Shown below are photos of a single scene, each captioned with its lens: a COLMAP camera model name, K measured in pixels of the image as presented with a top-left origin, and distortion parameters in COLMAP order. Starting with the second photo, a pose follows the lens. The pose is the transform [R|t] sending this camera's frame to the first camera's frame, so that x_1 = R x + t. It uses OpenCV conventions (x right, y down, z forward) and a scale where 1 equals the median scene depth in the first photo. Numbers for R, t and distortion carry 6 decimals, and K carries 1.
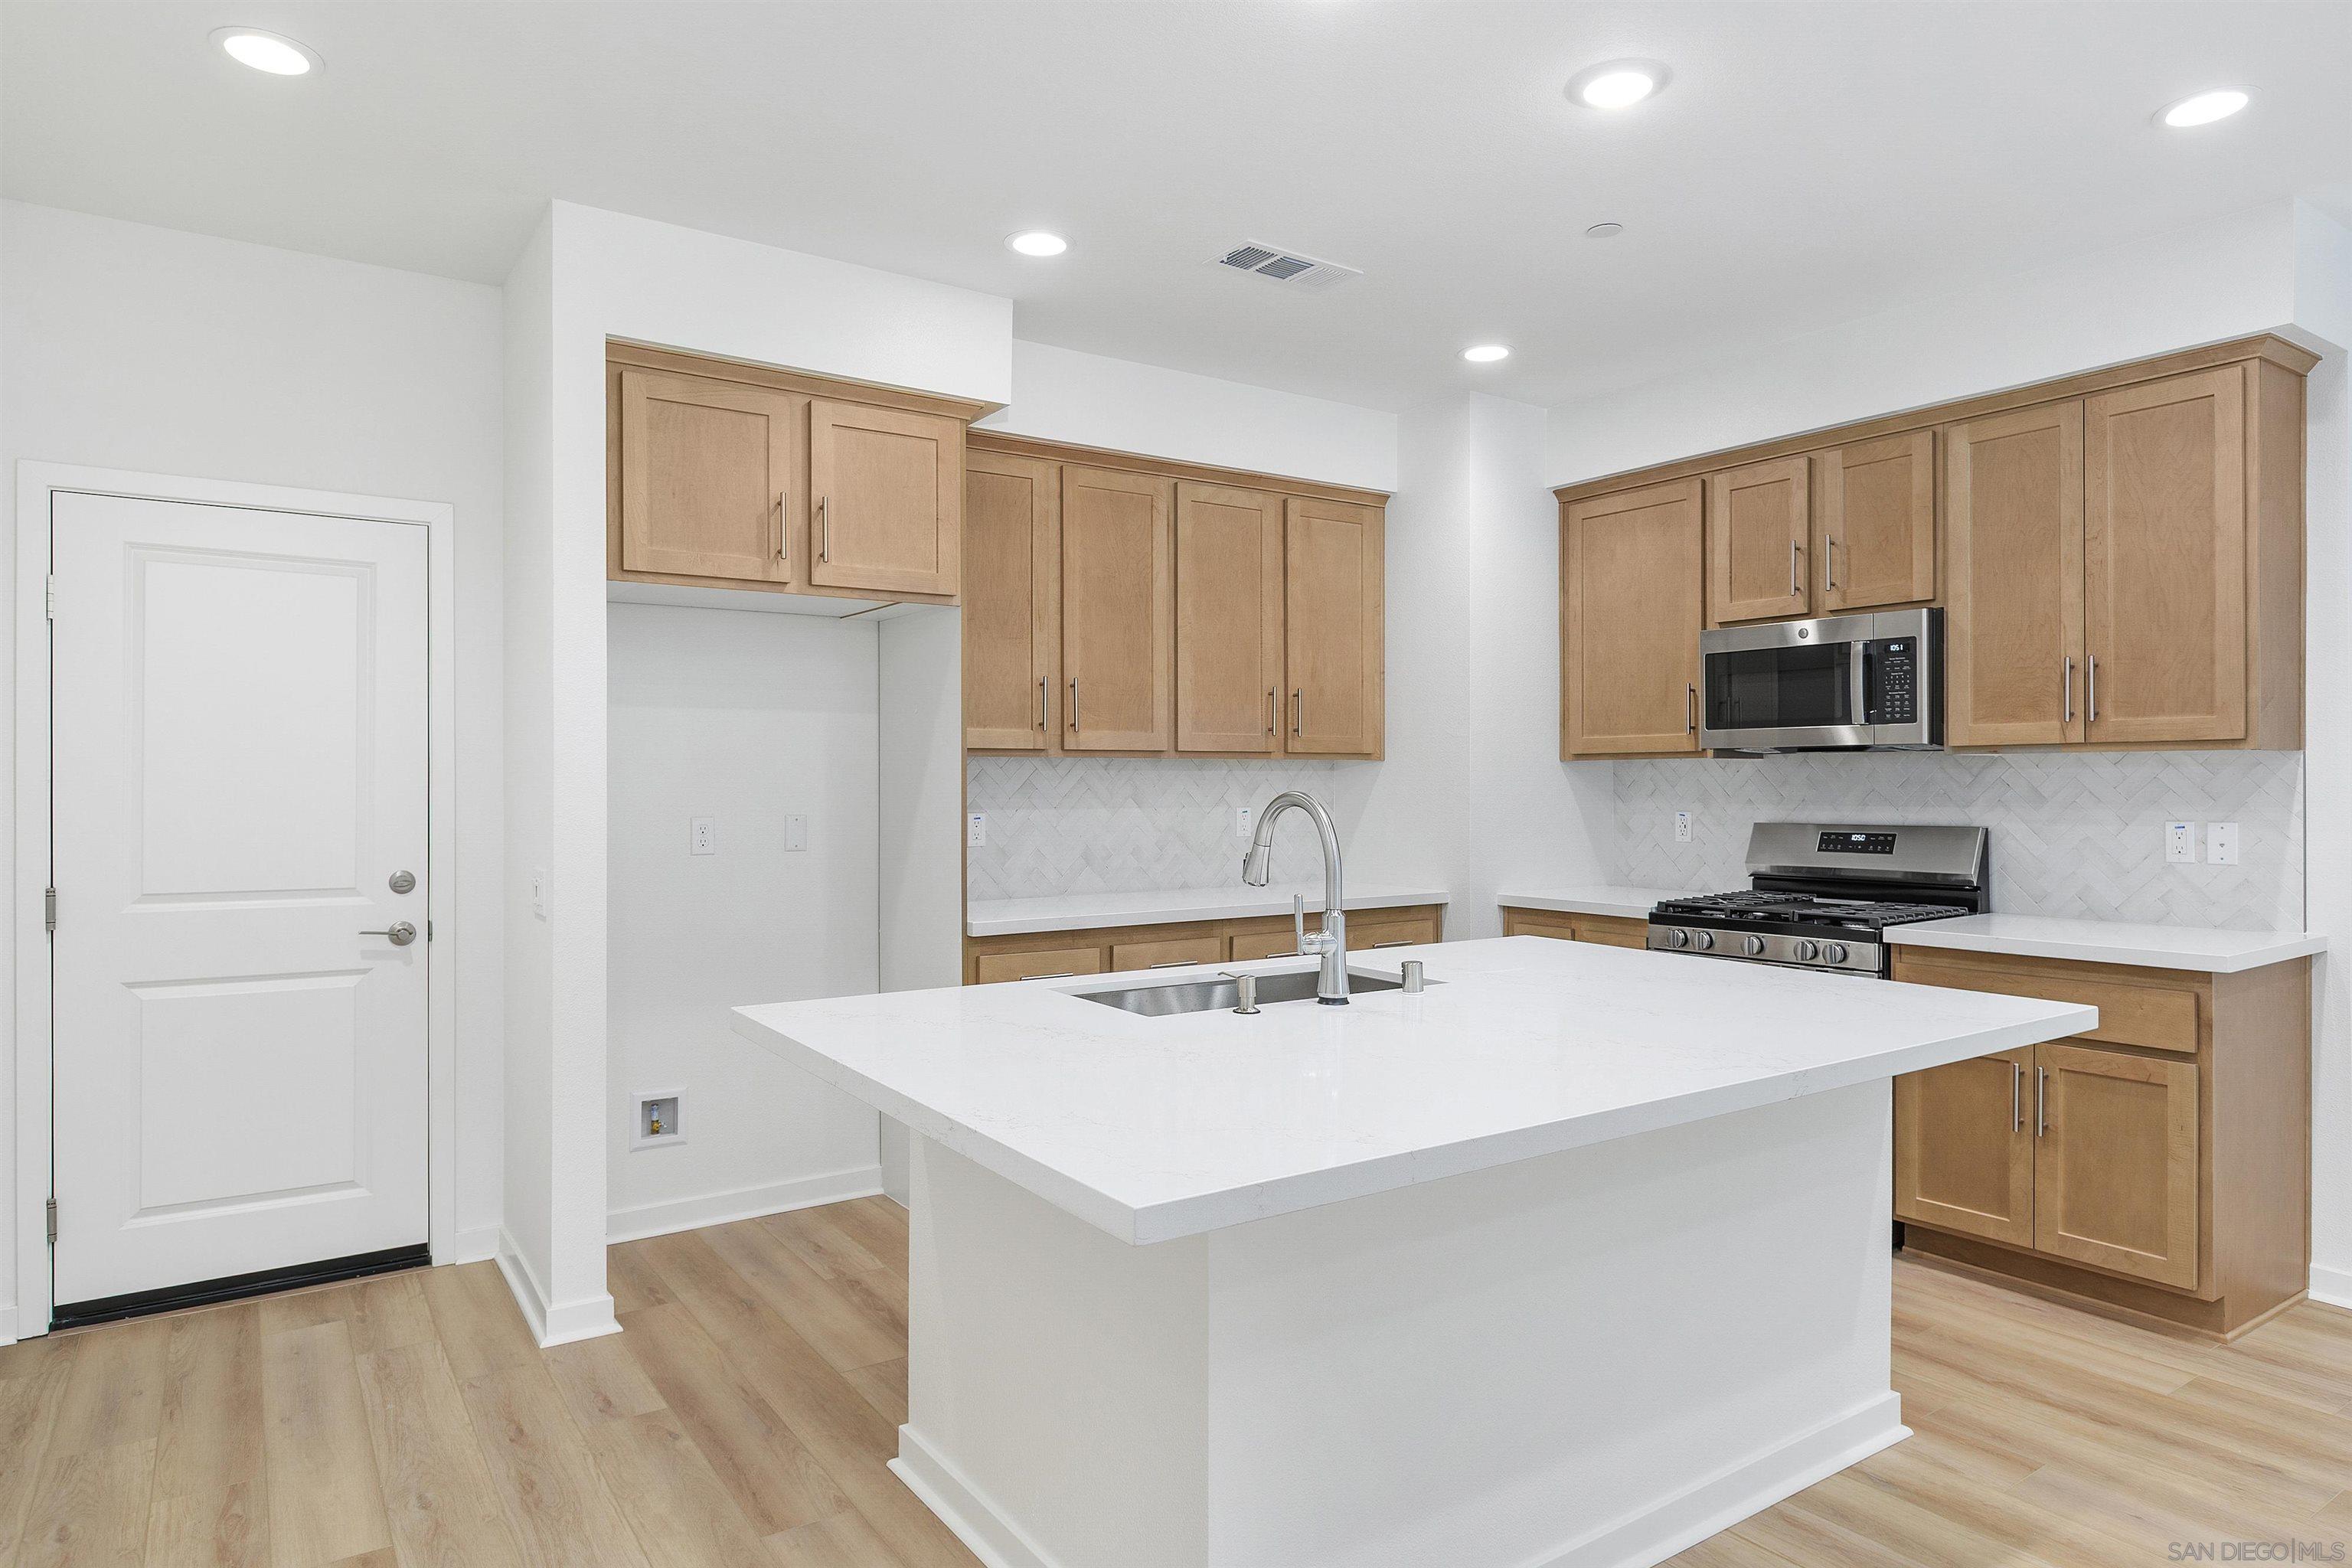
lens RADIAL K [[1374.4, 0, 1160.5], [0, 1374.4, 776.2], [0, 0, 1]] dist [0.001190, -0.002486]
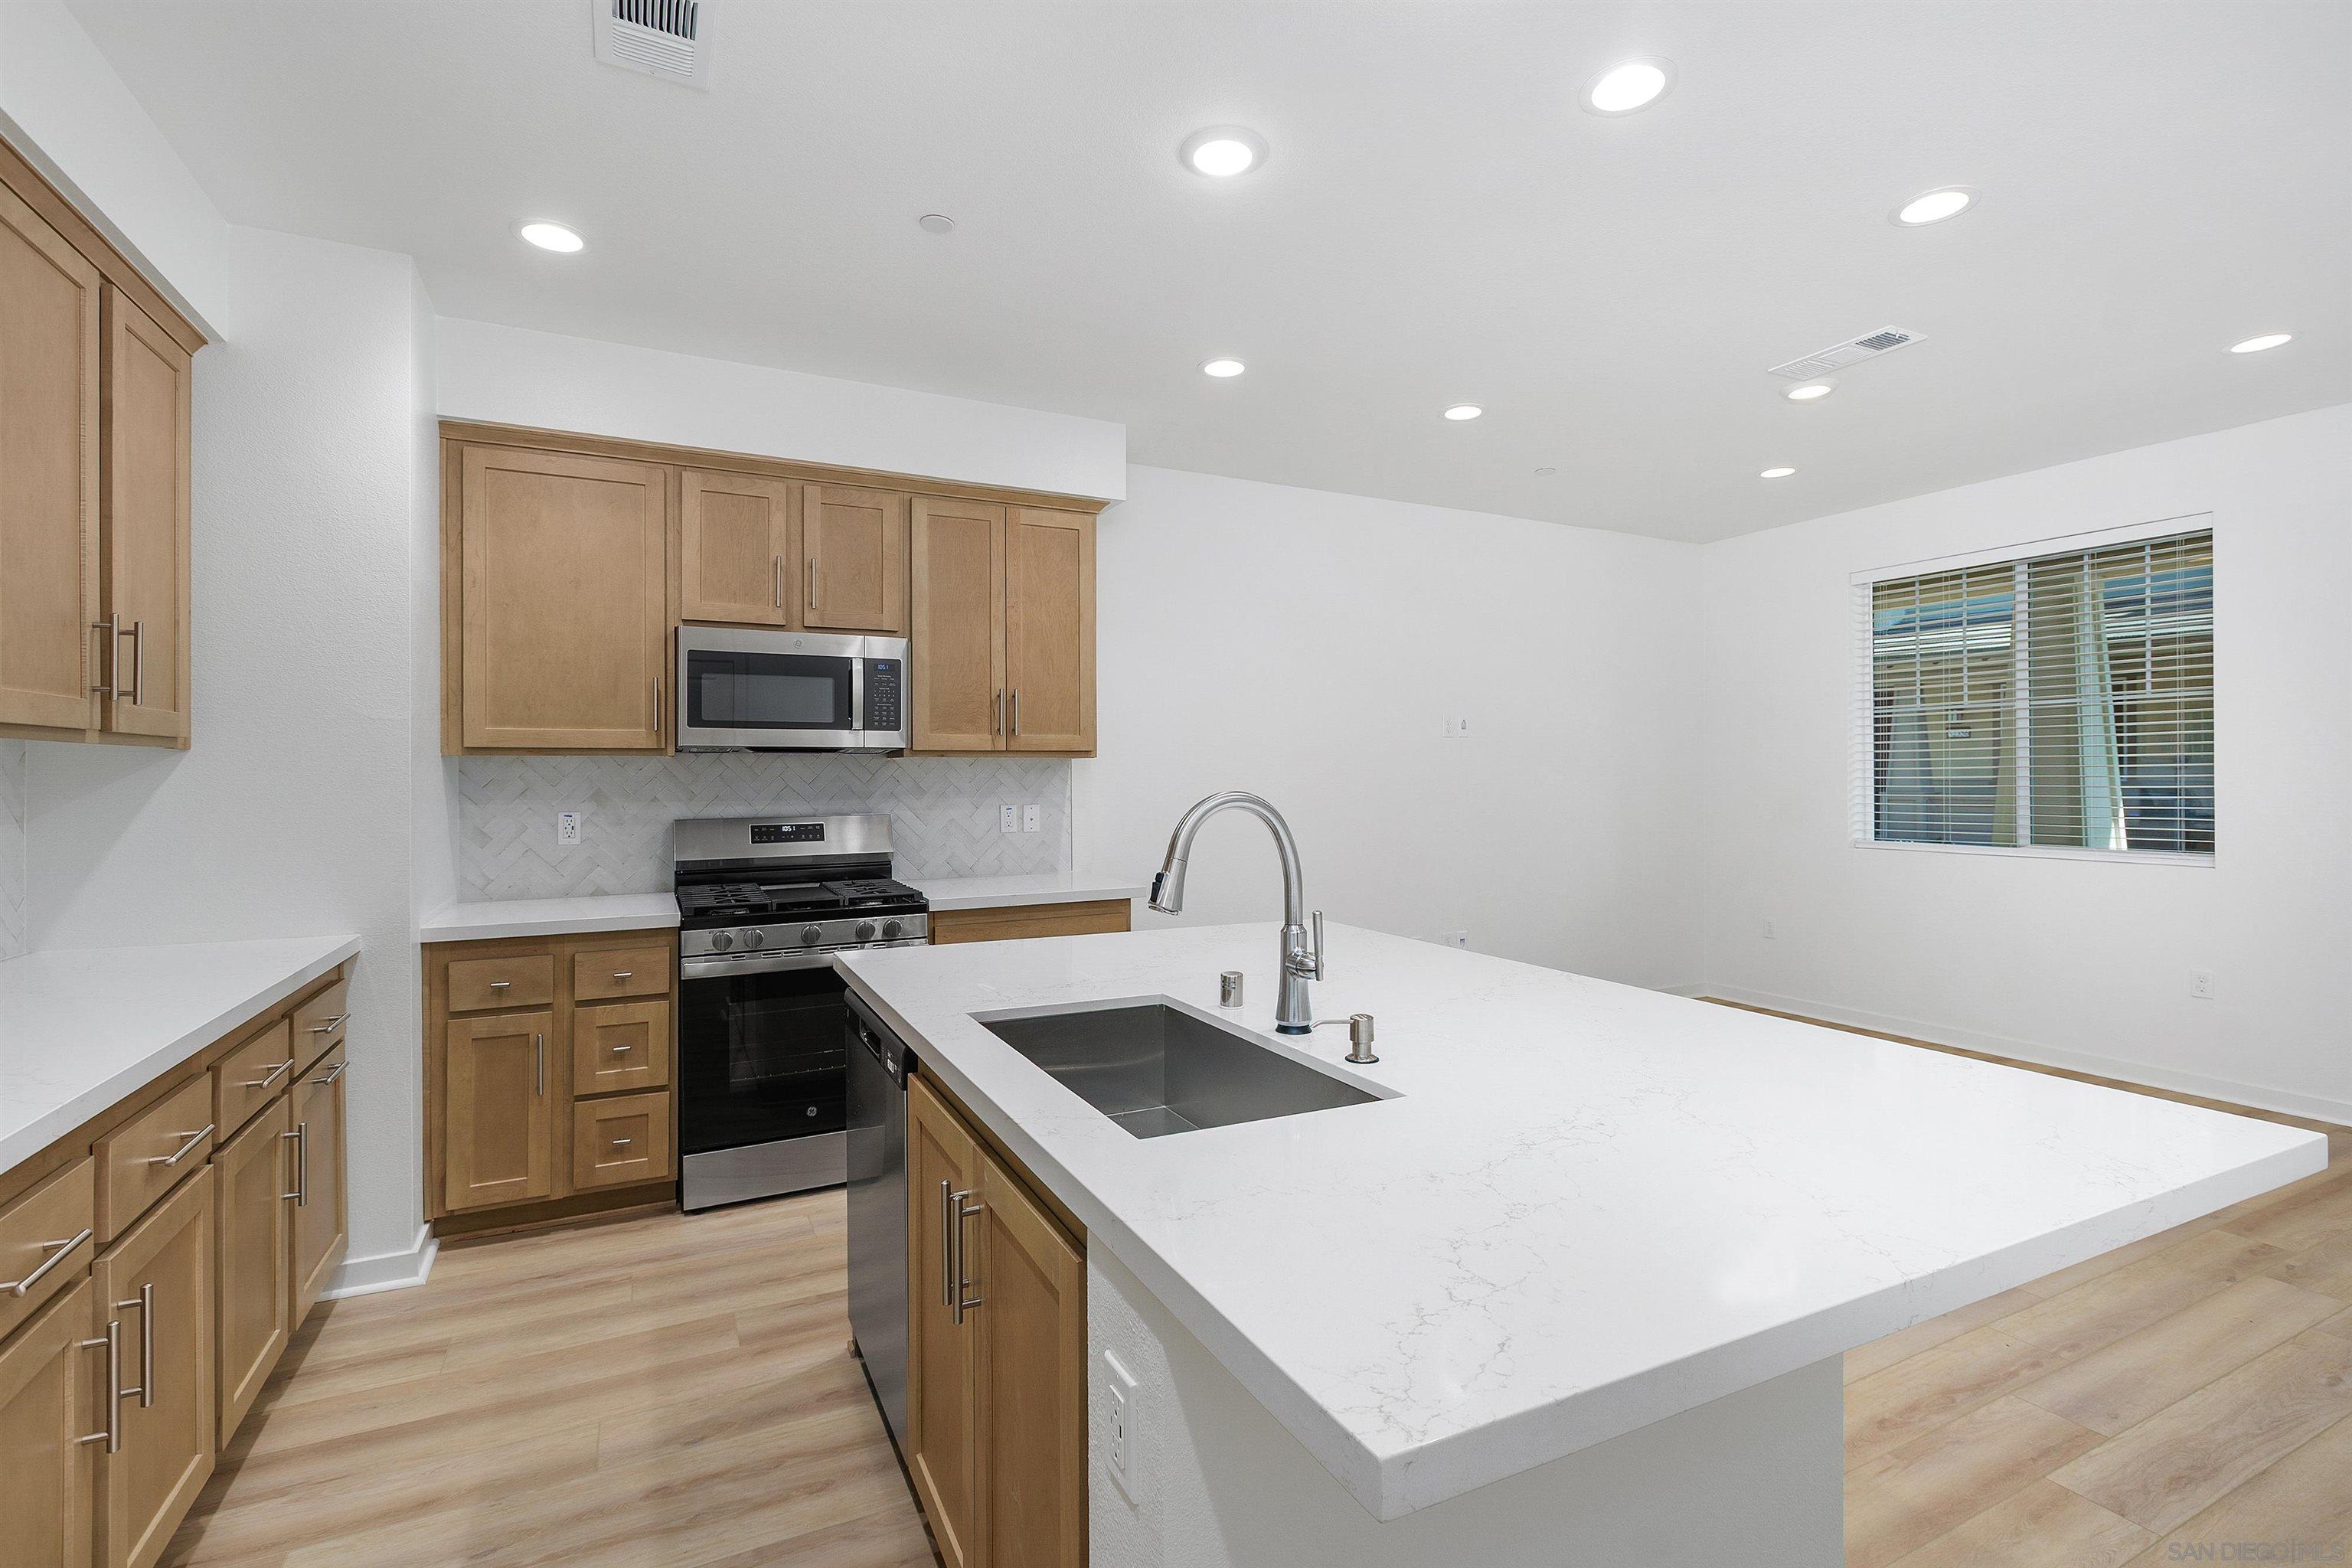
lens RADIAL K [[1064.1, 0, 1175.7], [0, 1064.1, 769.0], [0, 0, 1]] dist [0.000685, -0.001049]
pose [[0.128776, 0.007309, 0.991647, -0.366756], [0.001569, 0.999970, -0.007574, 0.003050], [-0.991672, 0.002531, 0.128761, 0.651733]]
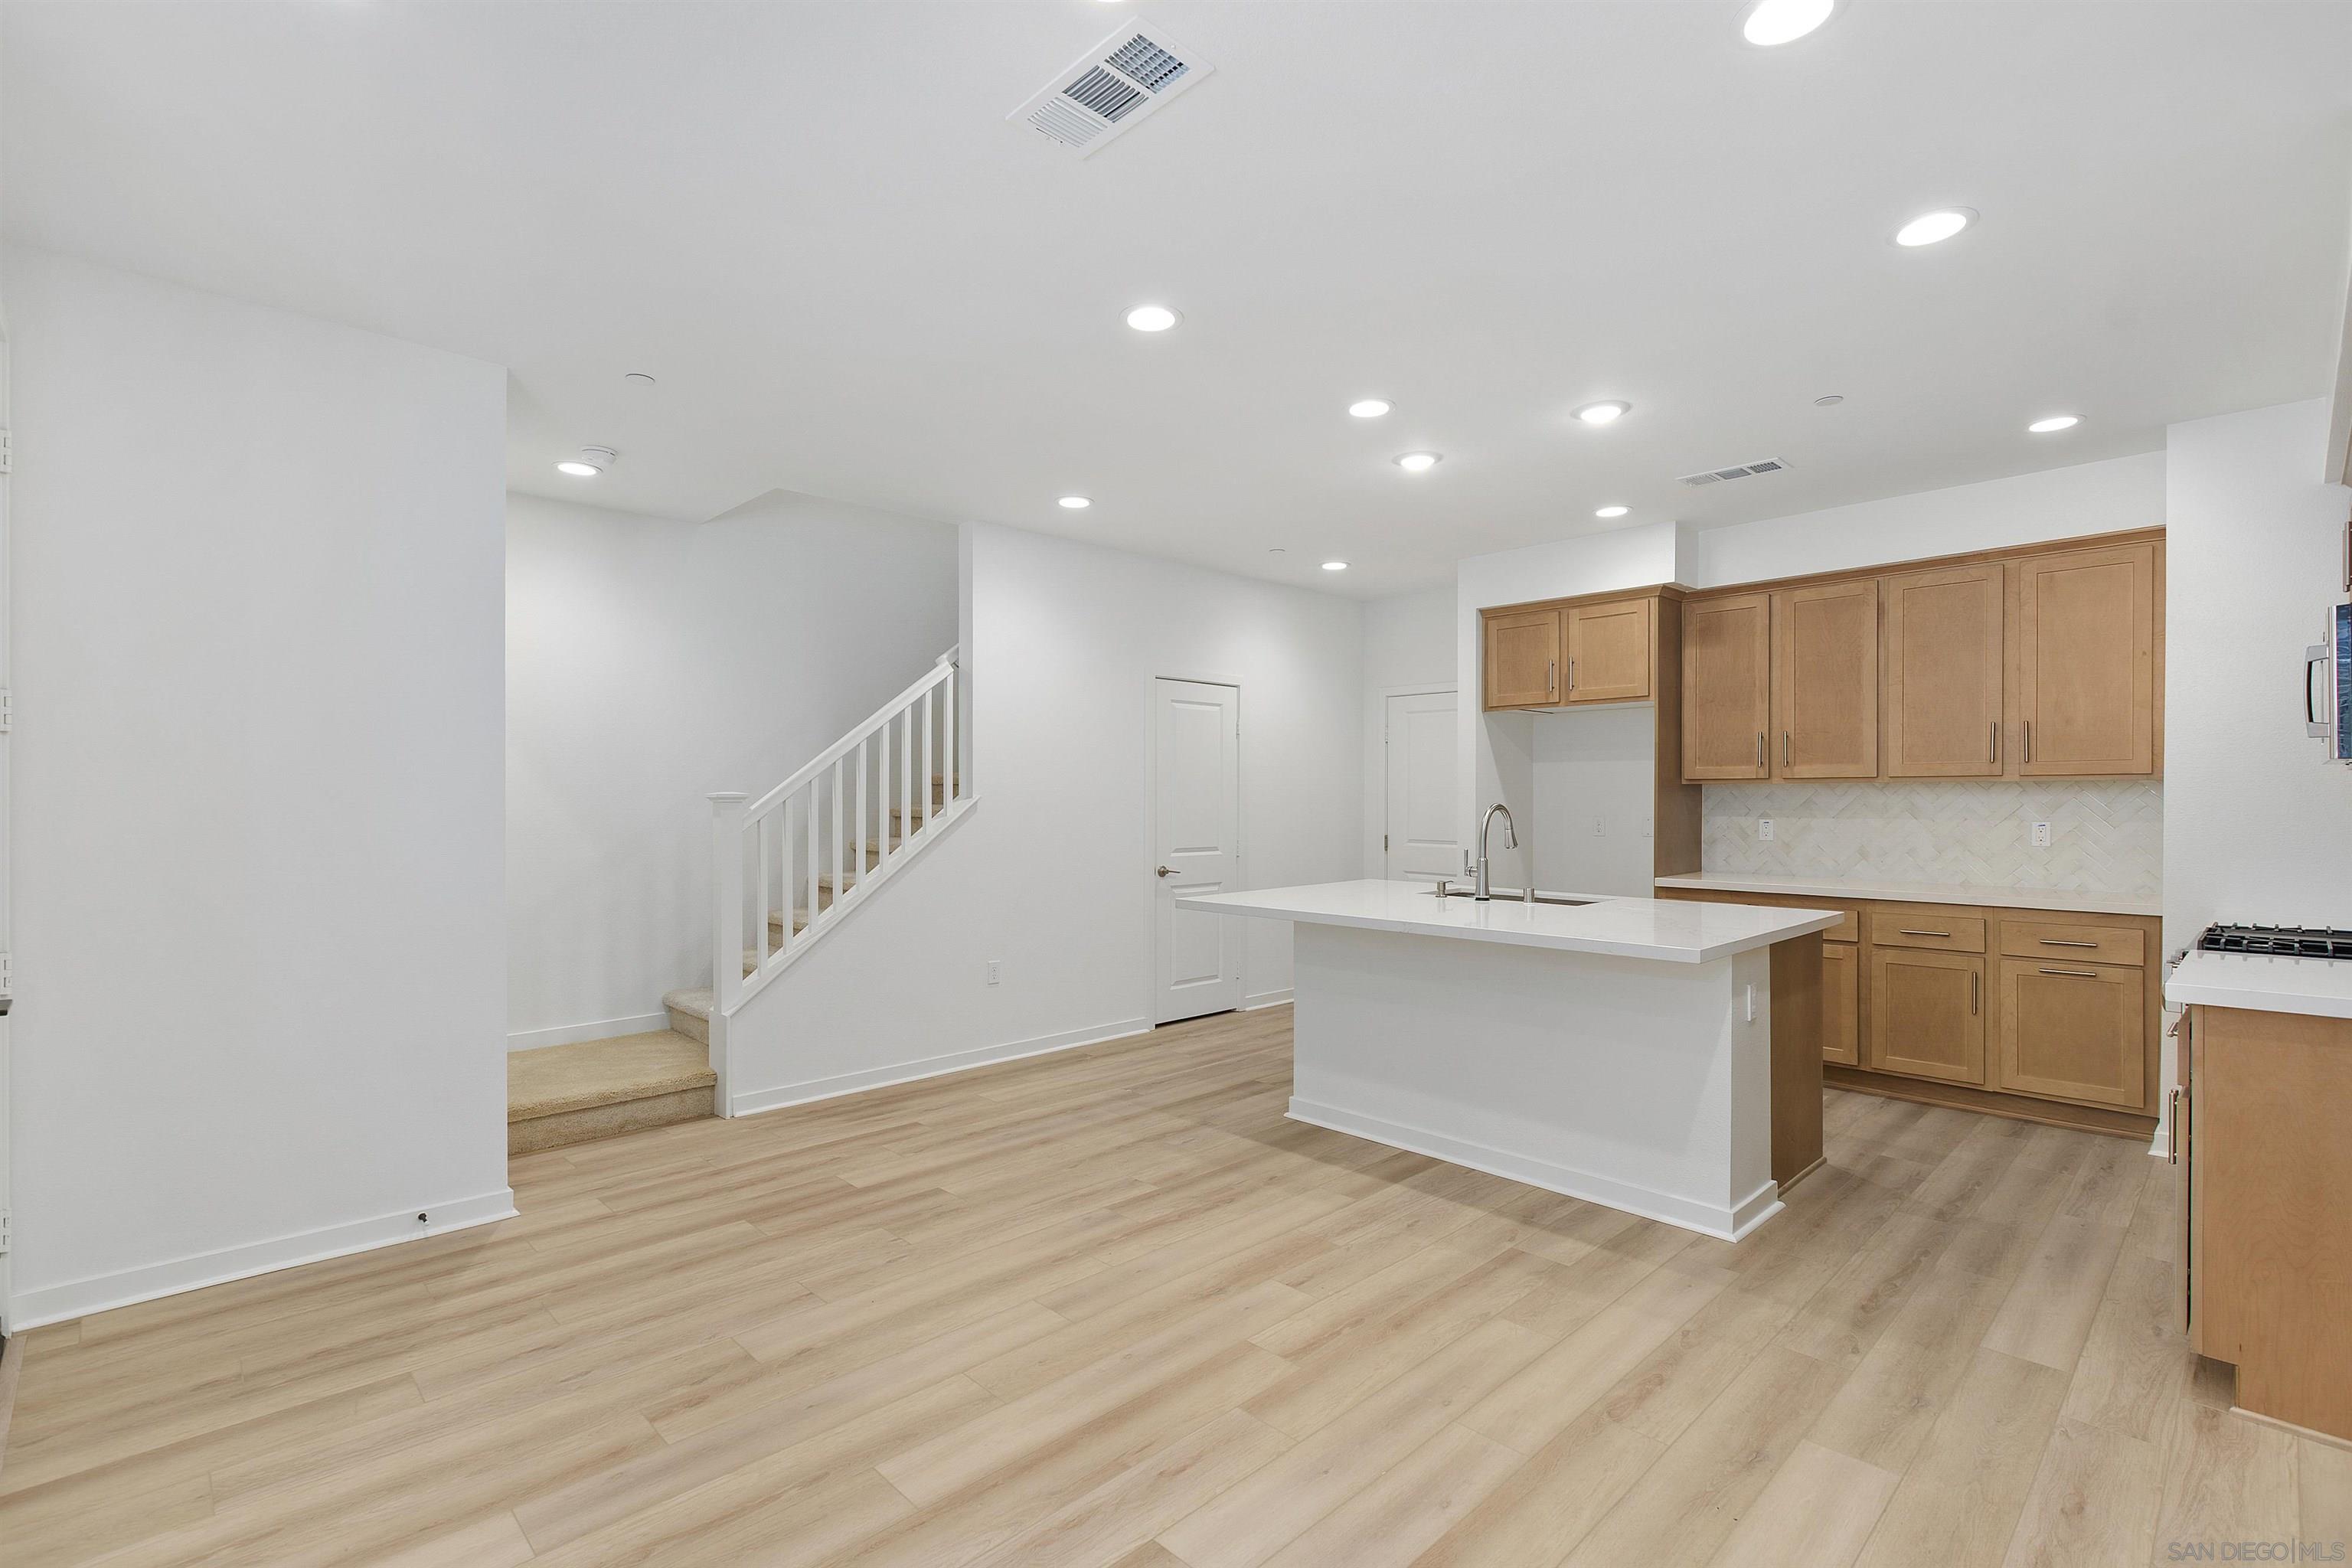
lens RADIAL K [[1064.1, 0, 1168.4], [0, 1064.1, 790.9], [0, 0, 1]] dist [0.000685, -0.001049]
pose [[0.167771, -0.005494, -0.985811, 1.131487], [0.002055, 0.999984, -0.005223, -0.000906], [0.985824, -0.001150, 0.167780, 0.150116]]
